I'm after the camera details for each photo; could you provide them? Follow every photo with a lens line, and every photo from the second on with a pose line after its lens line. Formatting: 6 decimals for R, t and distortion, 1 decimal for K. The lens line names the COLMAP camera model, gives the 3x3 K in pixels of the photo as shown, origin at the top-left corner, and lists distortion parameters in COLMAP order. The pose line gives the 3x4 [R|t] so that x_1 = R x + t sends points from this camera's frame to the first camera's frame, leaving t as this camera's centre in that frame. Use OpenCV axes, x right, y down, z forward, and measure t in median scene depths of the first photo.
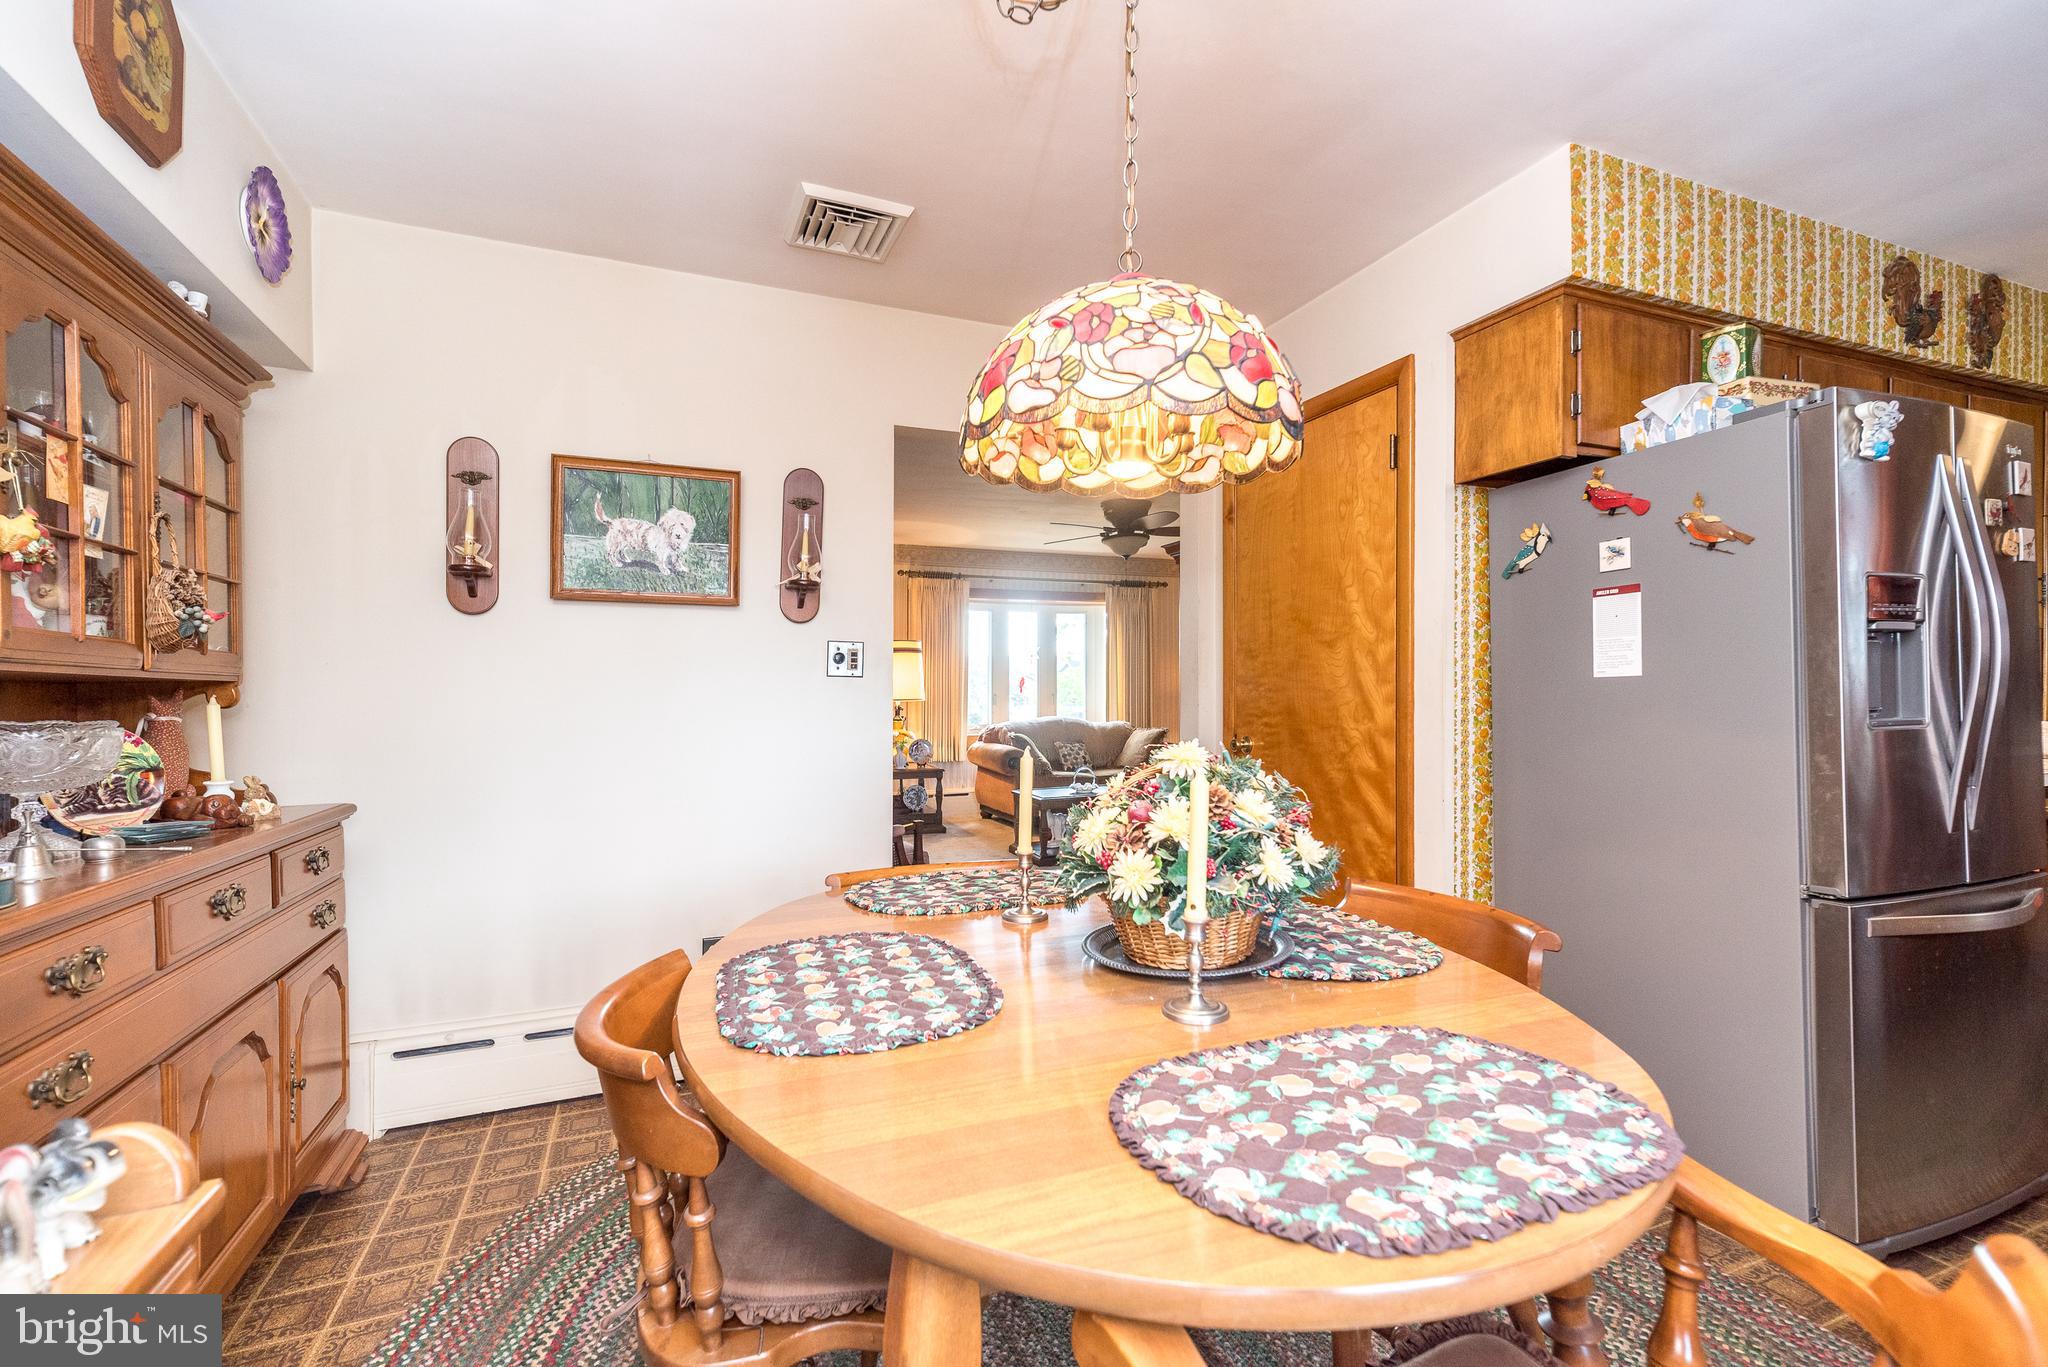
lens RADIAL K [[893.5, 0, 1029.1], [0, 893.5, 686.8], [0, 0, 1]] dist [0.020980, -0.000458]
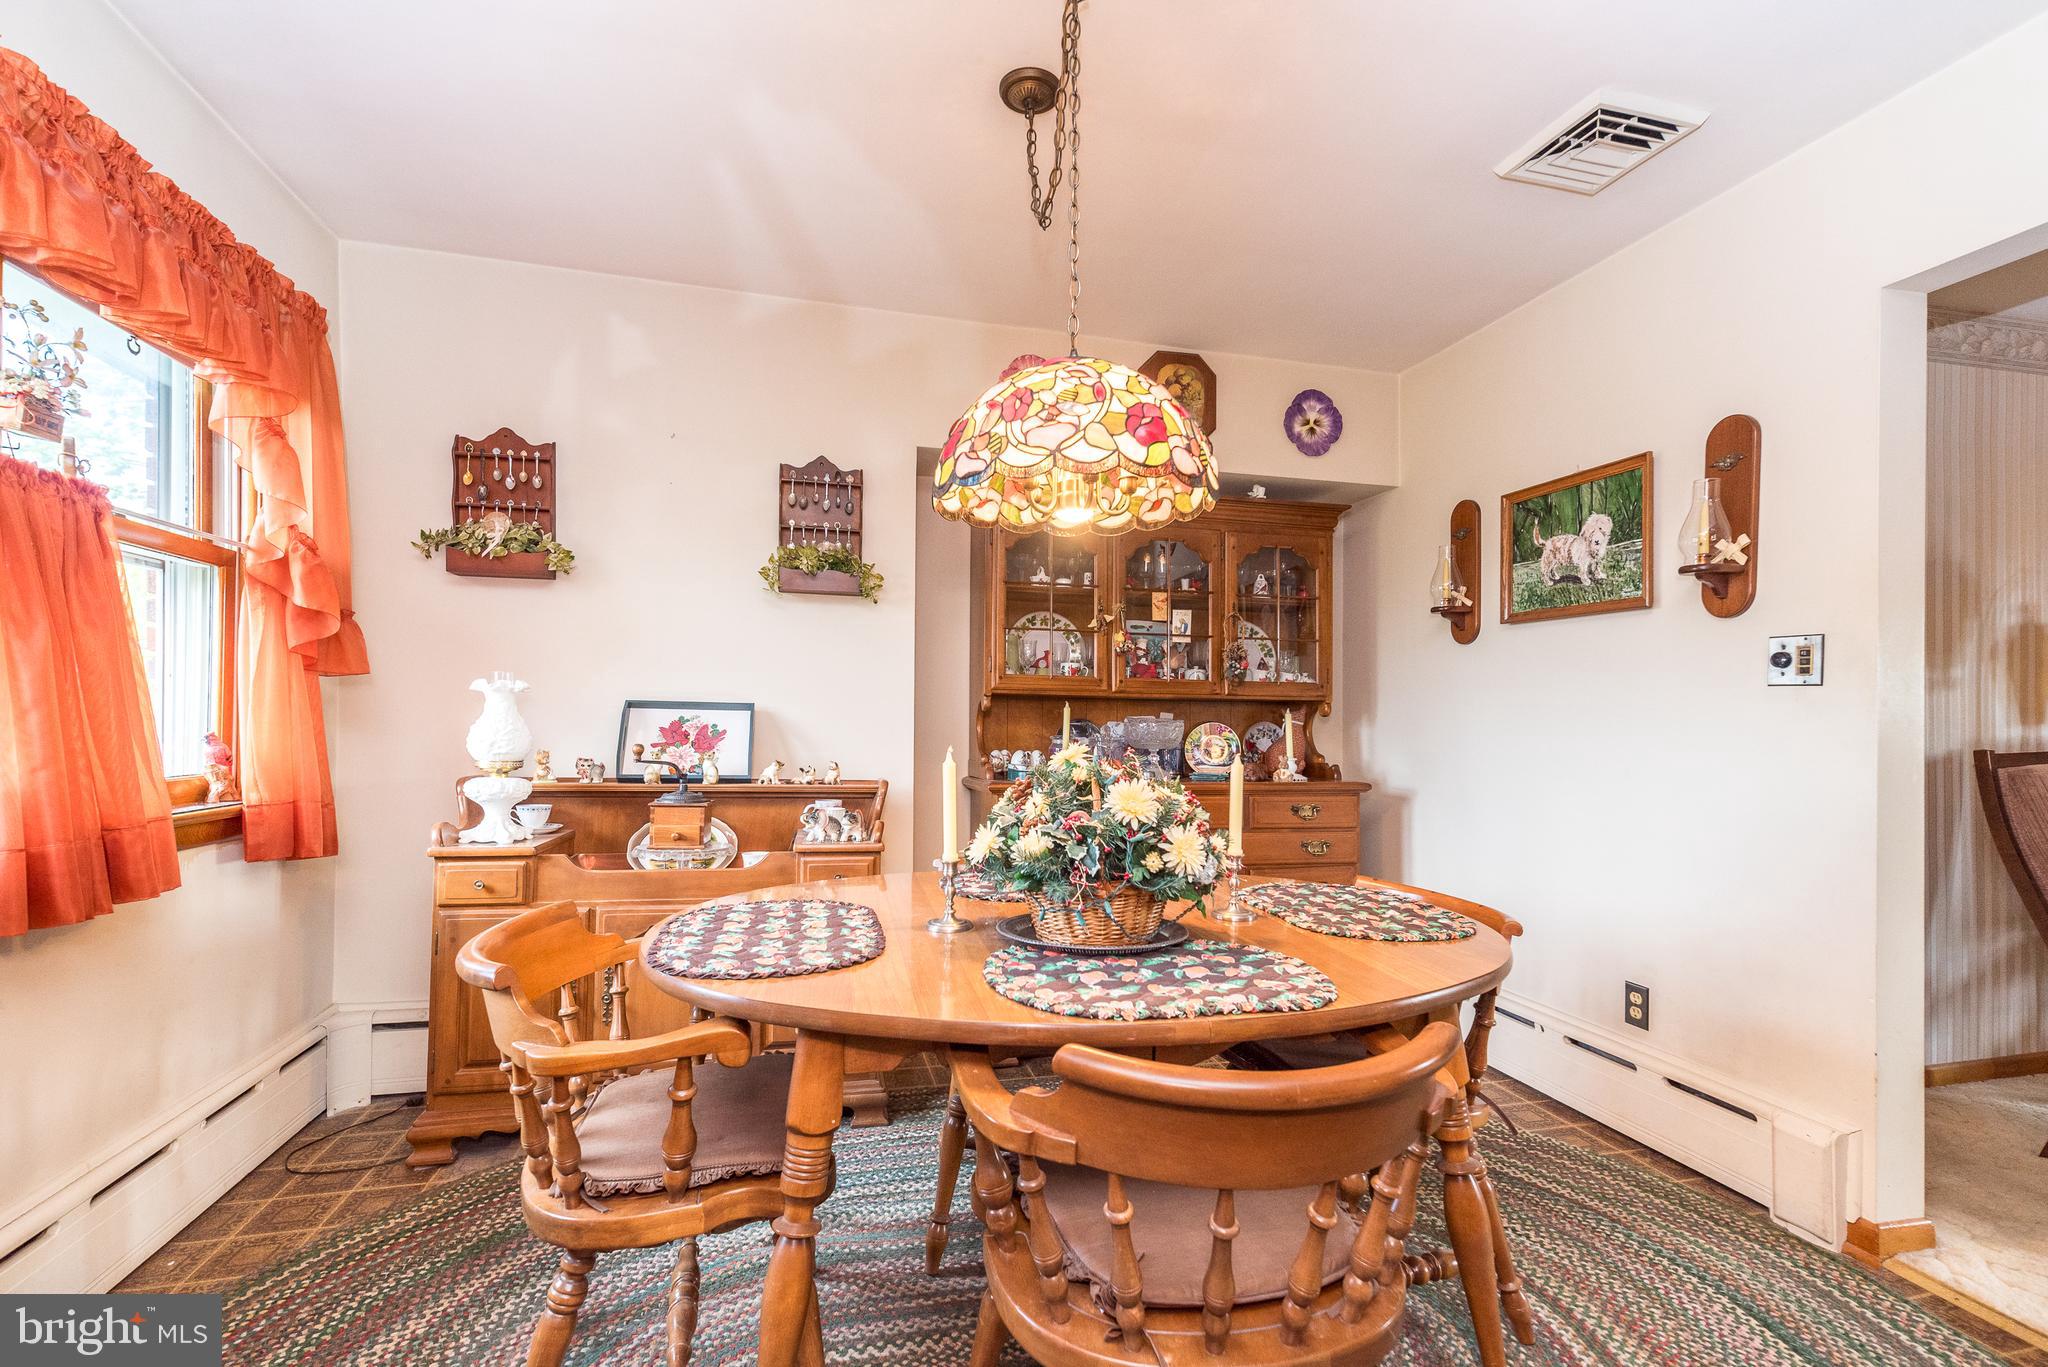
lens RADIAL K [[893.5, 0, 1022.8], [0, 893.5, 702.2], [0, 0, 1]] dist [0.020980, -0.000458]
pose [[-0.144810, -0.008442, -0.989423, 0.605615], [-0.001820, 0.999964, -0.008266, 0.009226], [0.989458, 0.000603, -0.144820, 0.512442]]
